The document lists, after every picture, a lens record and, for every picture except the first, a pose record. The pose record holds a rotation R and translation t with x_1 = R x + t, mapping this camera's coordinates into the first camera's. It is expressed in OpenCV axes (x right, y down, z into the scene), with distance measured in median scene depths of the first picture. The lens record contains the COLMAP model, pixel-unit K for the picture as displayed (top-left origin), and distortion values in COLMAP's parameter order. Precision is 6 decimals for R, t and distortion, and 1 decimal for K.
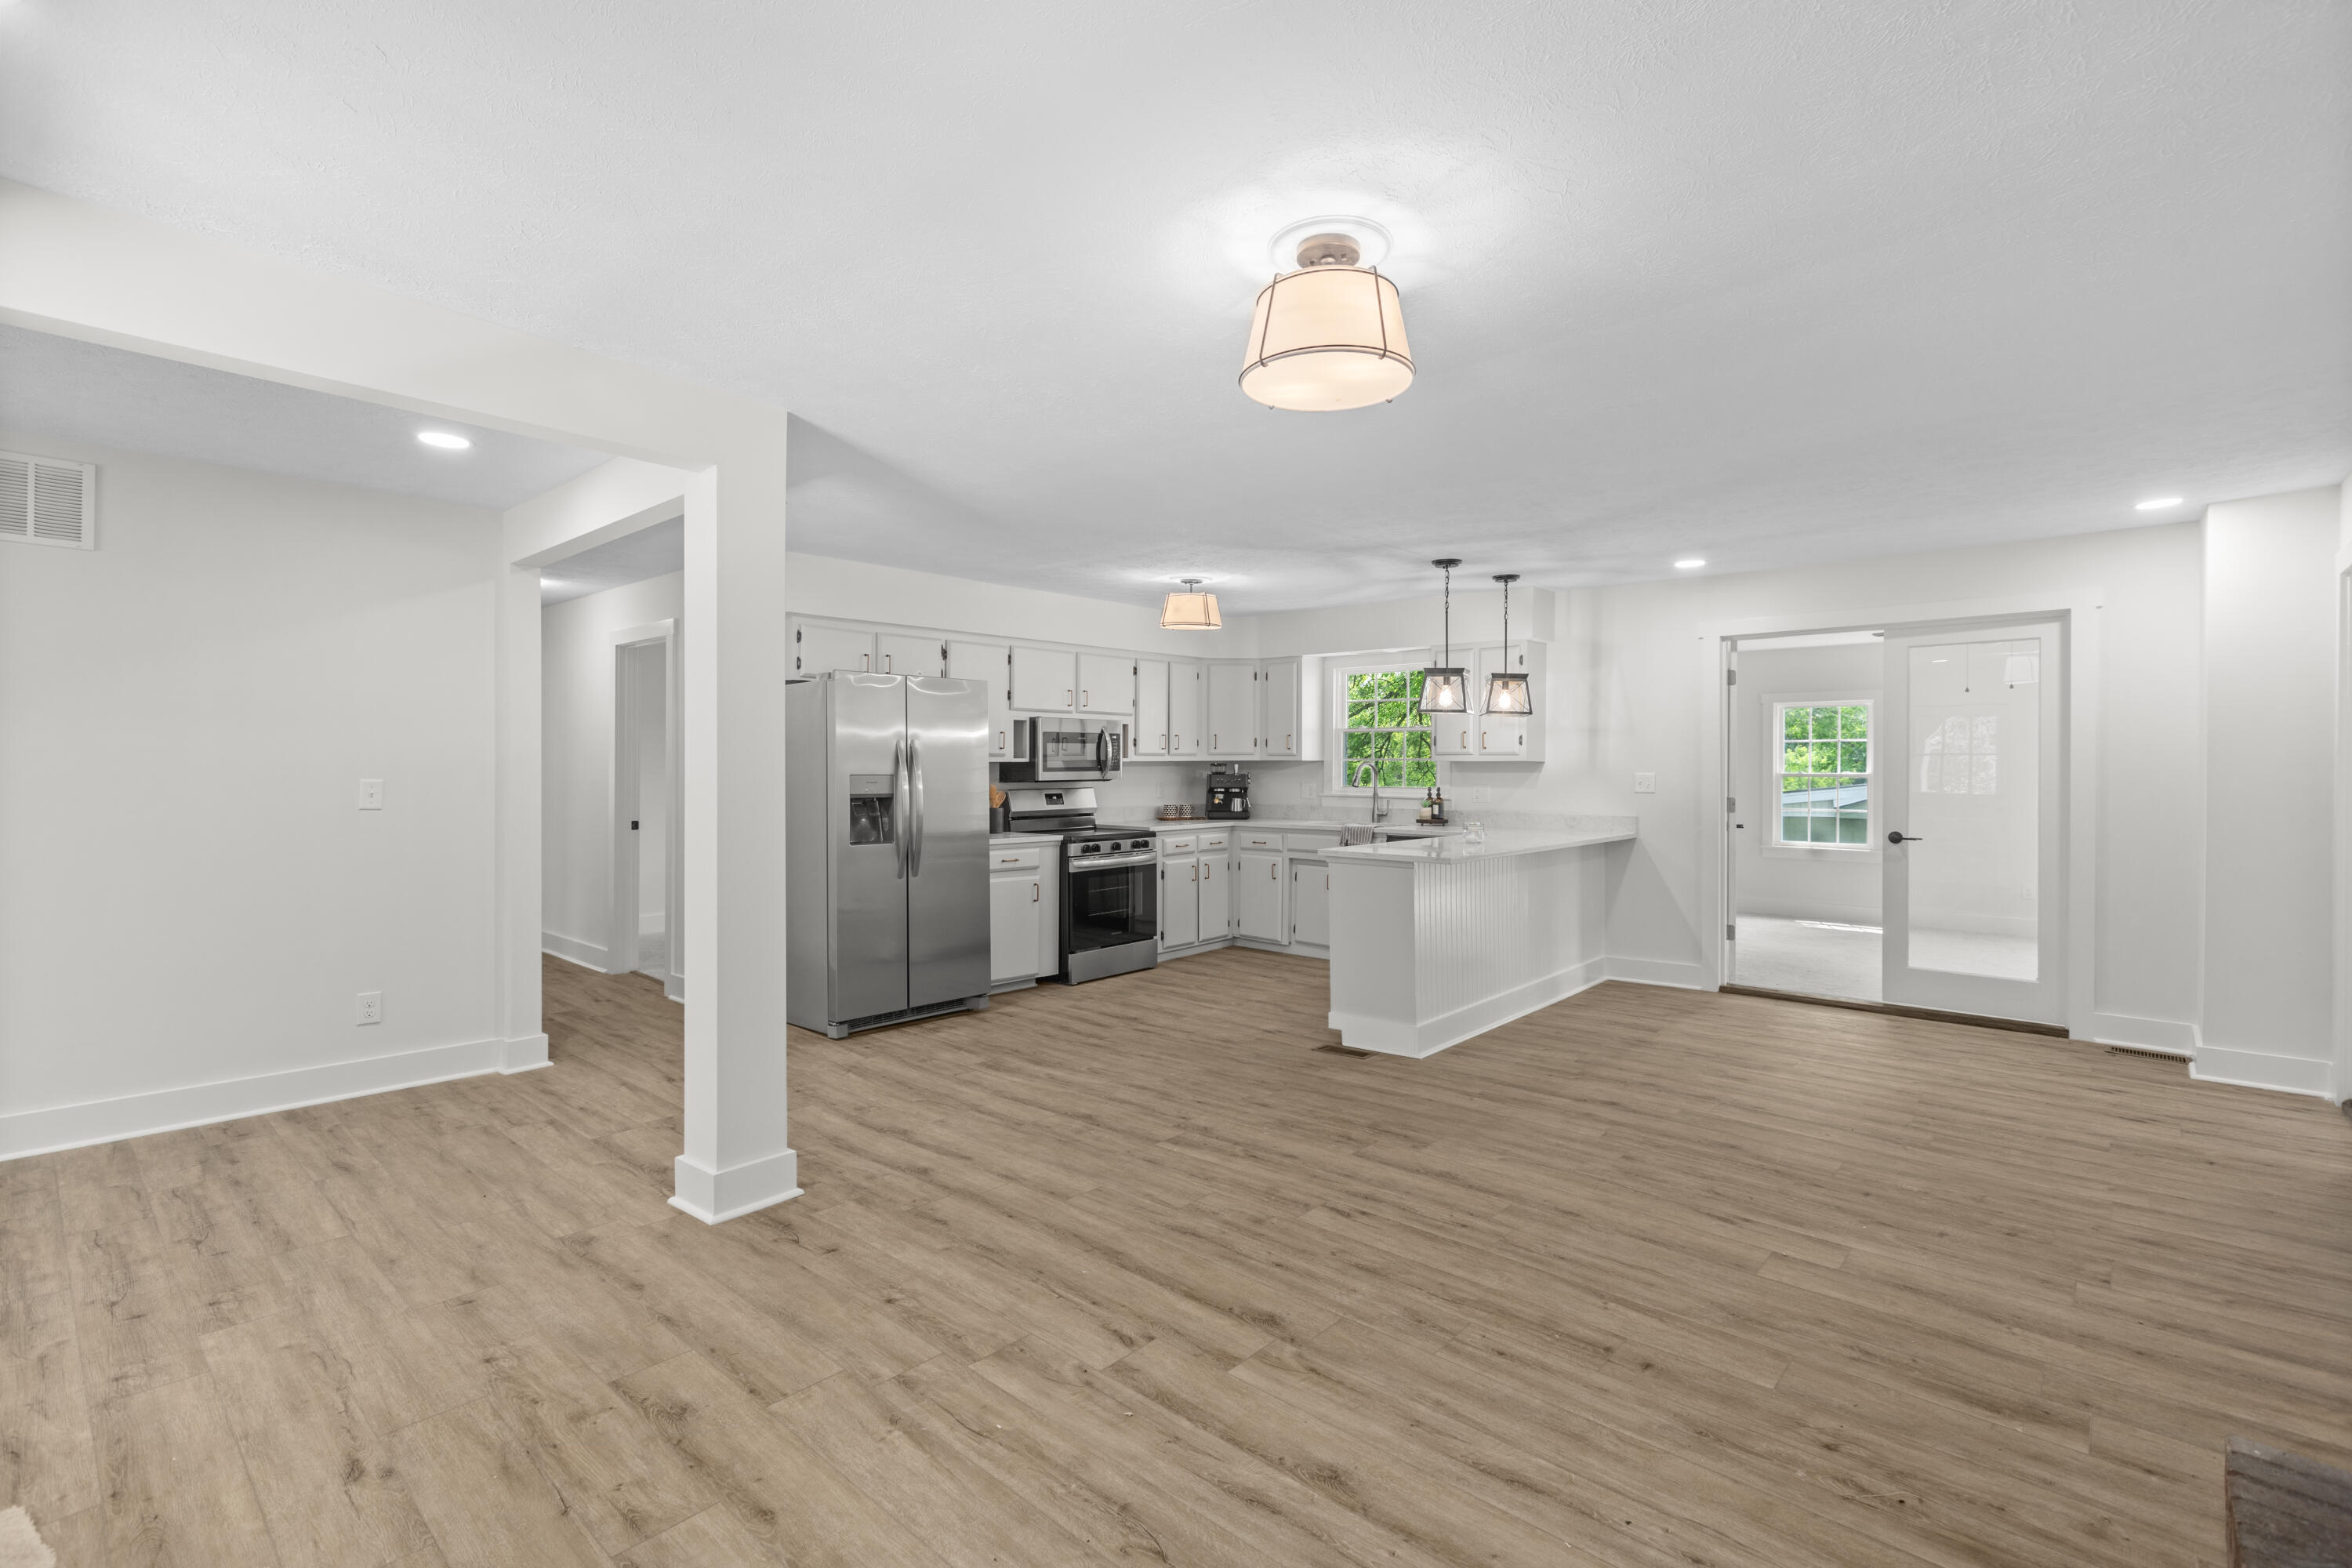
lens RADIAL K [[1048.2, 0, 1179.5], [0, 1048.2, 776.4], [0, 0, 1]] dist [-0.001116, 0.001166]
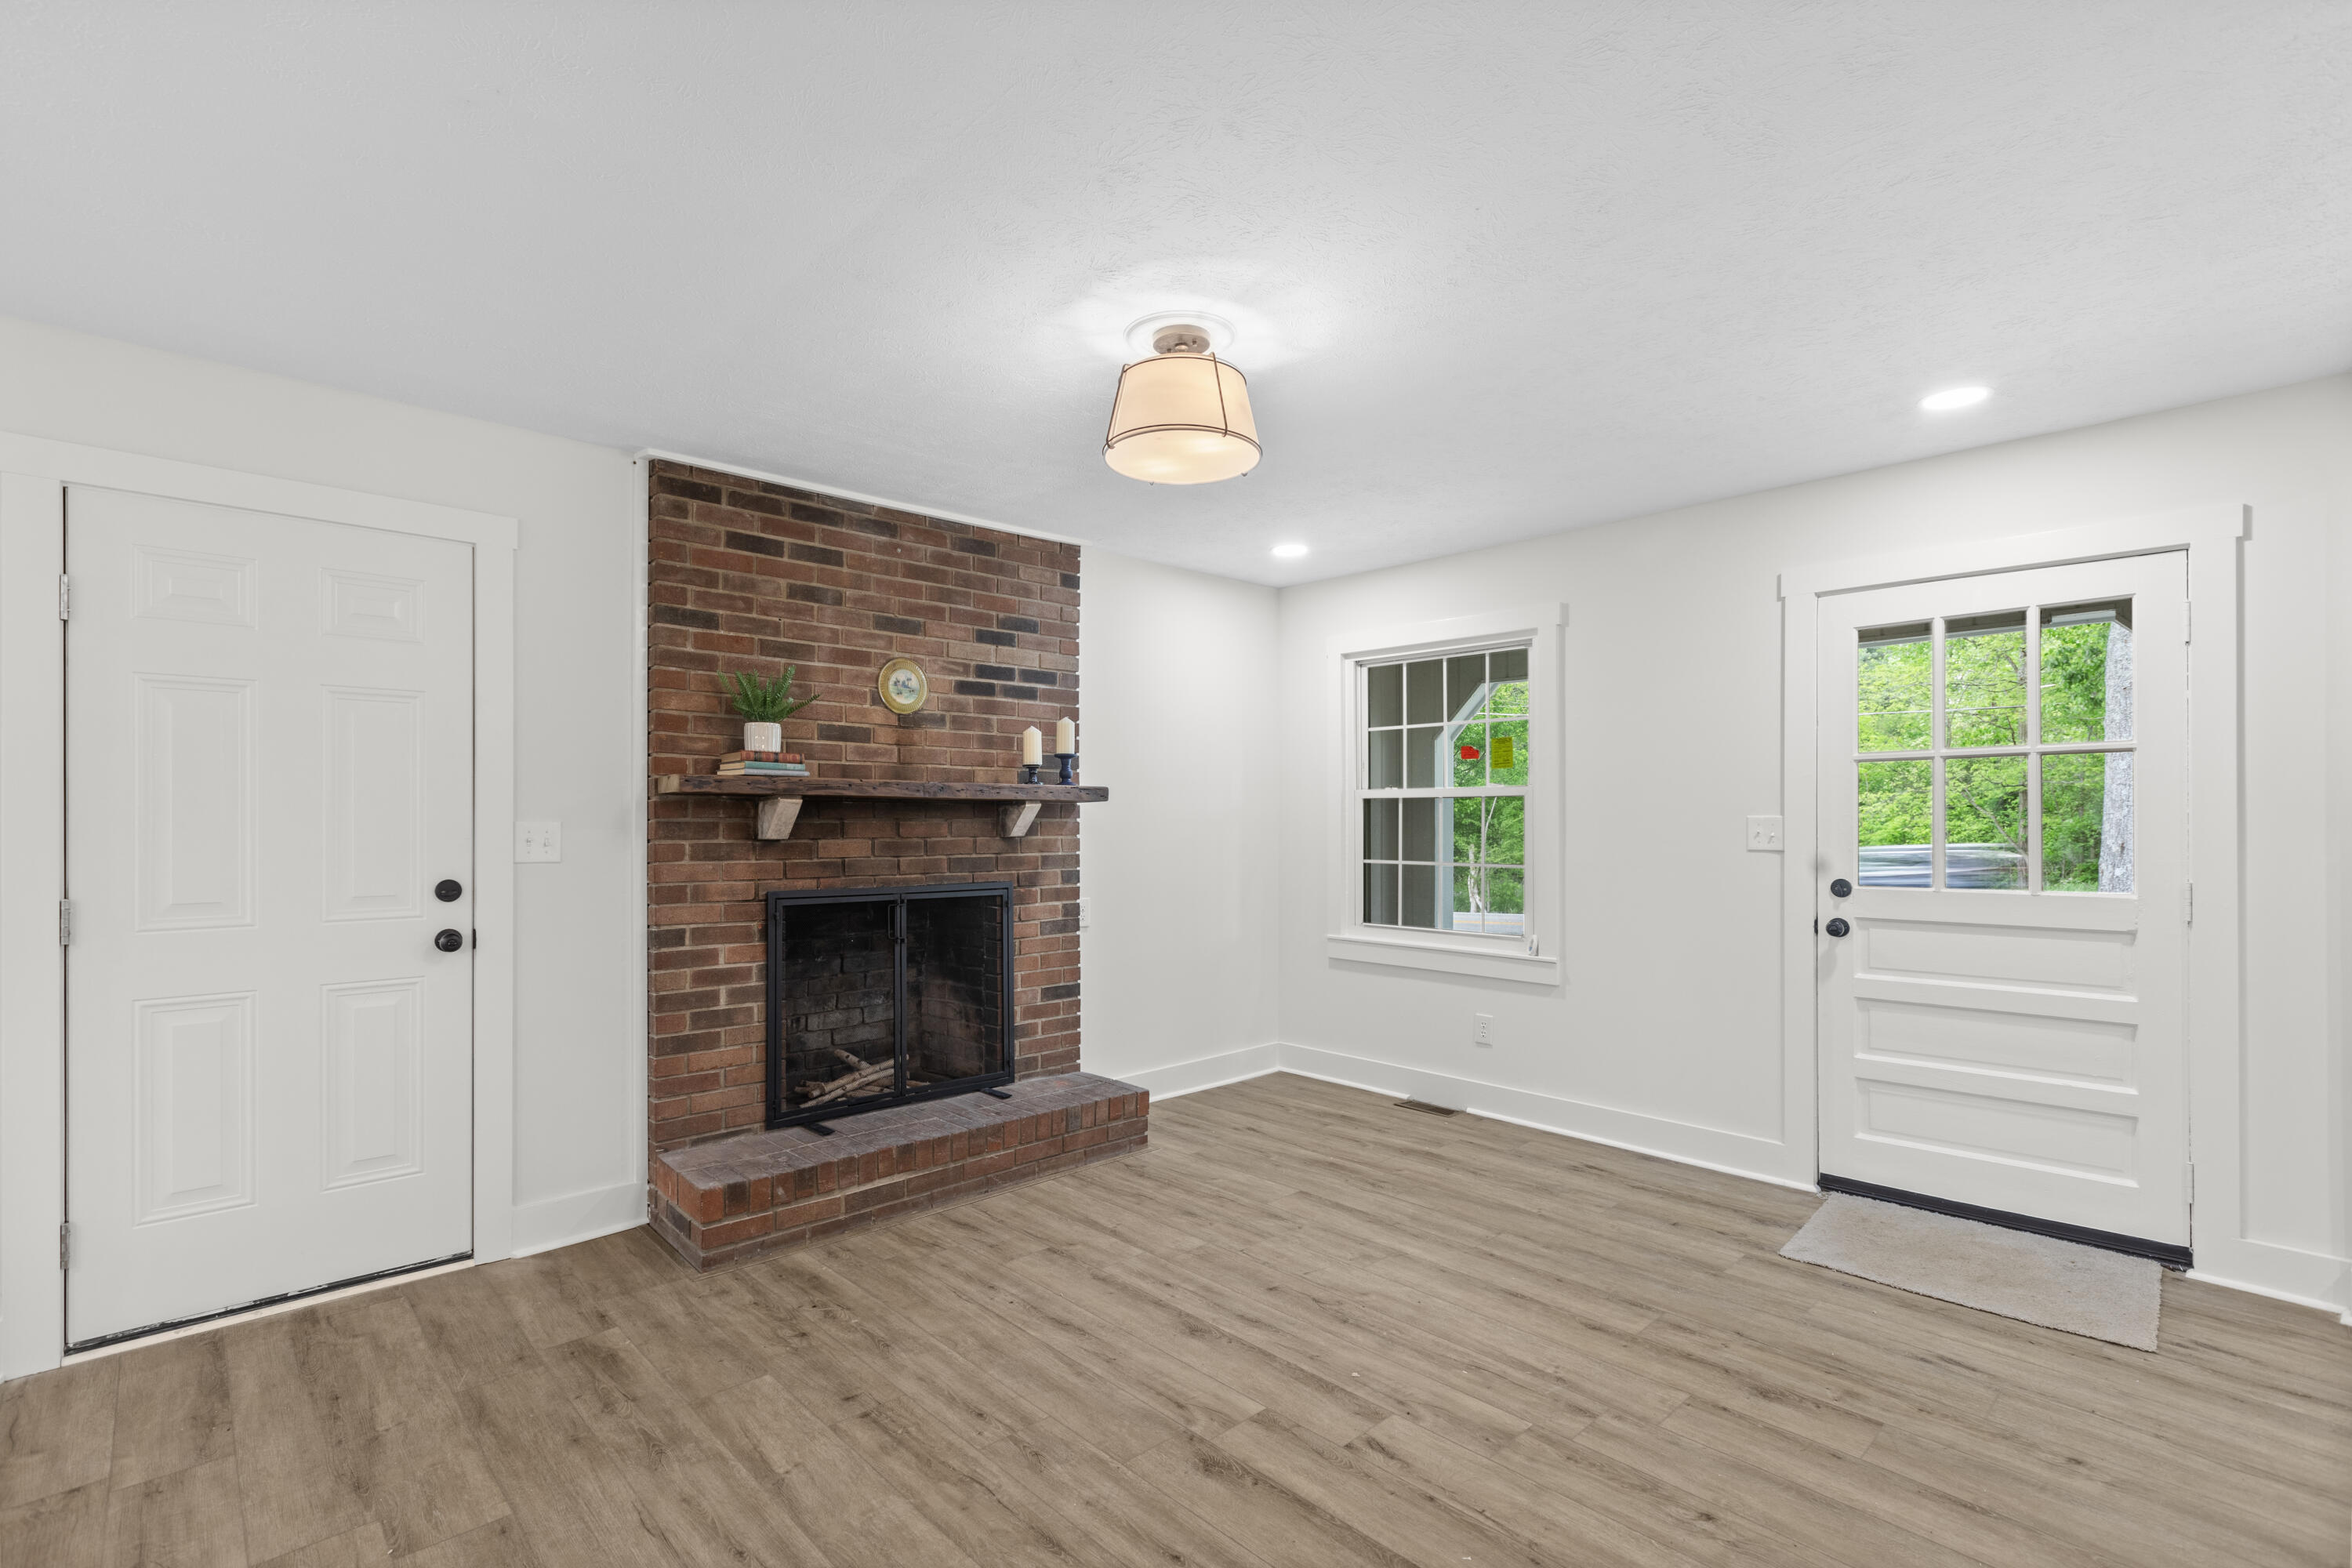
lens RADIAL K [[1048.2, 0, 1179.9], [0, 1048.2, 803.0], [0, 0, 1]] dist [-0.001116, 0.001166]
pose [[-0.996708, -0.003411, 0.081001, 0.049232], [-0.004007, 0.999966, -0.007195, -0.007414], [-0.080974, -0.007496, -0.996688, 2.039484]]
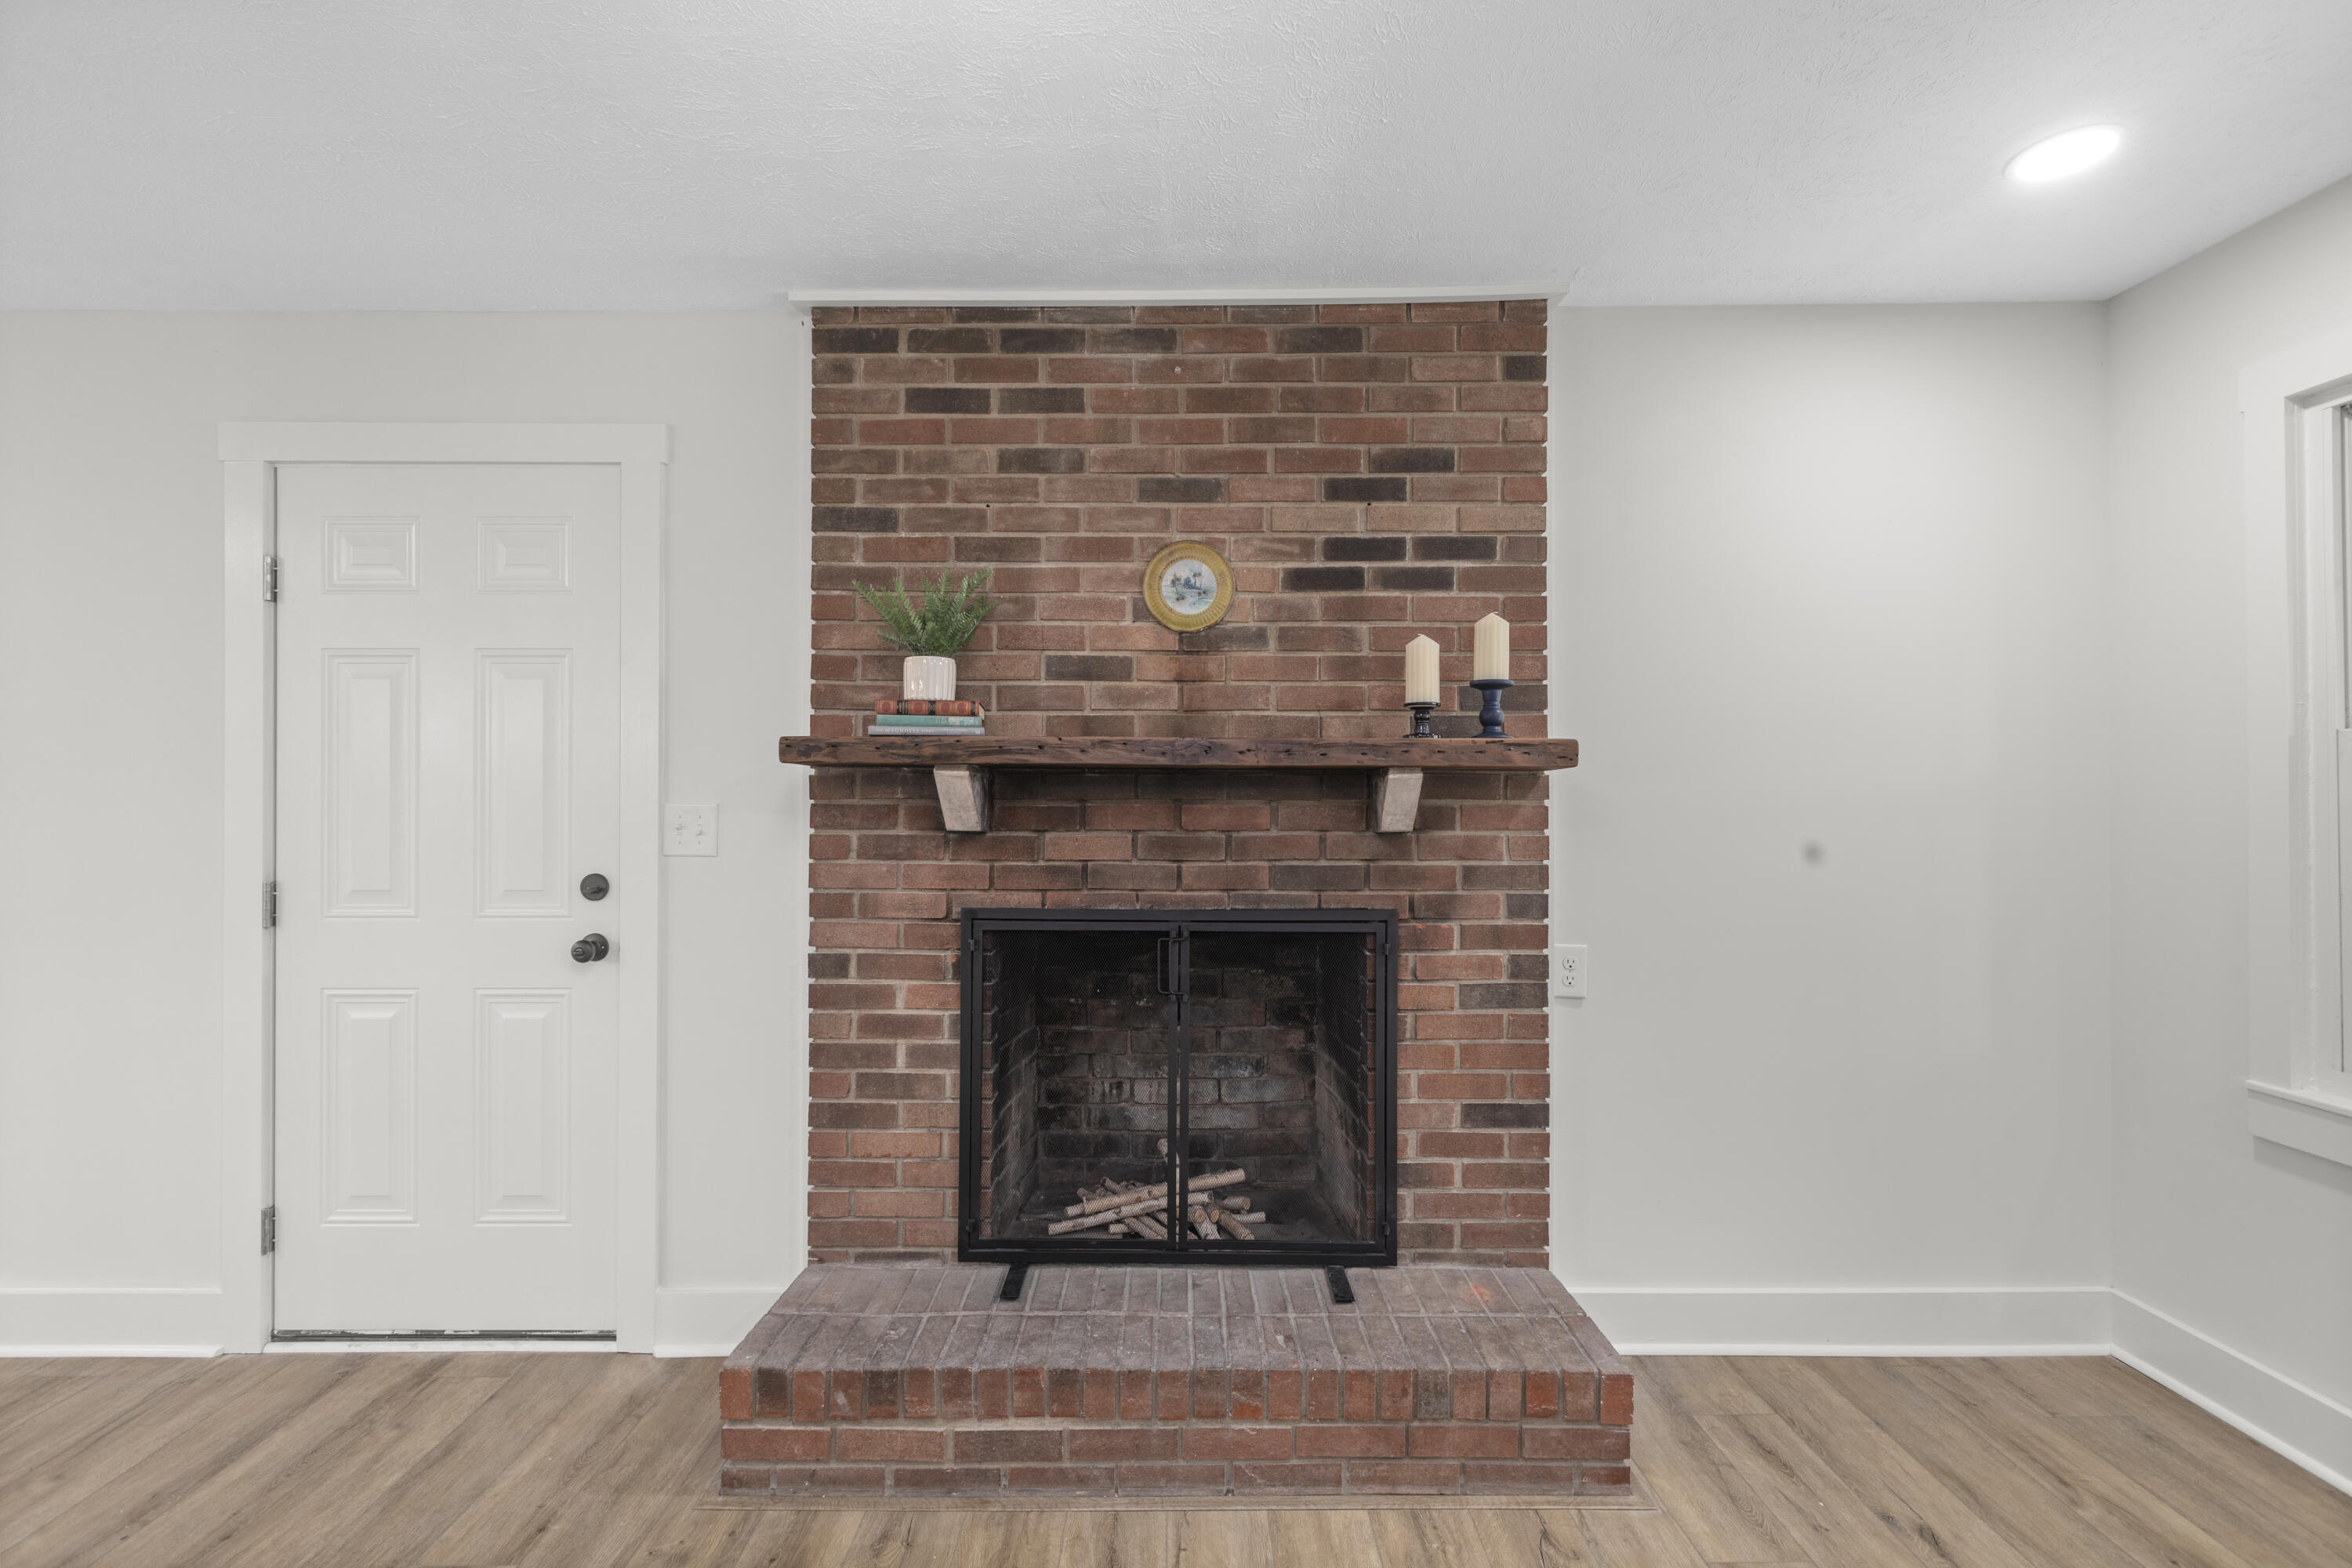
lens RADIAL K [[1048.2, 0, 1169.6], [0, 1048.2, 779.7], [0, 0, 1]] dist [-0.001116, 0.001166]
pose [[-0.673041, 0.006307, 0.739578, -0.130951], [0.002518, 0.999977, -0.006235, -0.006373], [-0.739601, -0.002334, -0.673042, 1.118499]]
